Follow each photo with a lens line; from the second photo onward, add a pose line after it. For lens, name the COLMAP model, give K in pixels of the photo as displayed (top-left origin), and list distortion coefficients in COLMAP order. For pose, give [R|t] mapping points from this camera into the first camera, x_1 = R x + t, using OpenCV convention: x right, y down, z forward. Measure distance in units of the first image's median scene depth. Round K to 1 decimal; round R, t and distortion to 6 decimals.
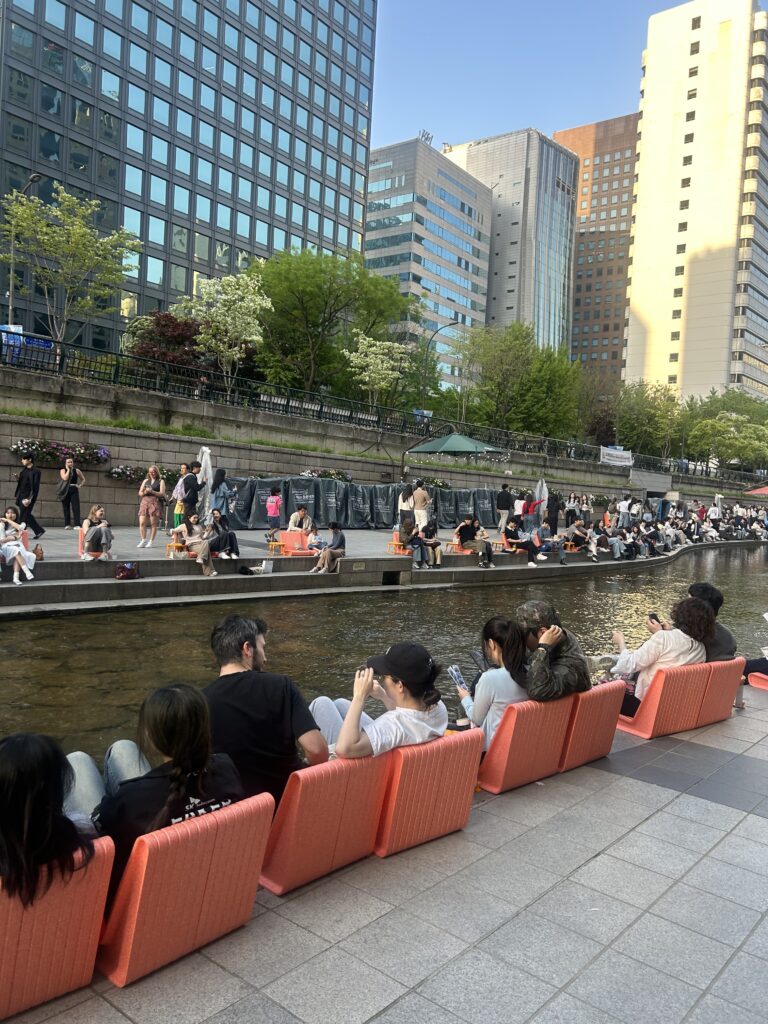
lens RADIAL K [[781.4, 0, 387.3], [0, 781.4, 491.9], [0, 0, 1]] dist [0.014713, -0.007596]
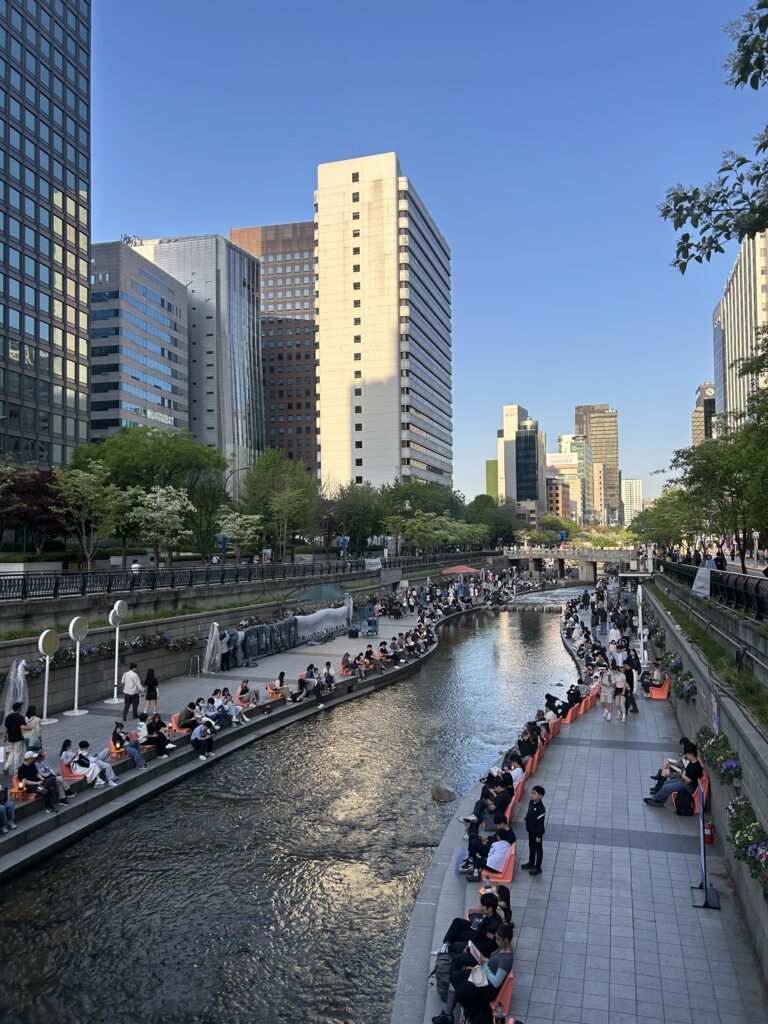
lens RADIAL K [[781.4, 0, 384.5], [0, 781.4, 514.3], [0, 0, 1]] dist [0.014713, -0.007596]
pose [[0.908884, -0.060513, 0.412635, -0.087431], [0.070132, 0.997504, -0.008191, -0.037715], [-0.411109, 0.036384, 0.910860, -0.105881]]
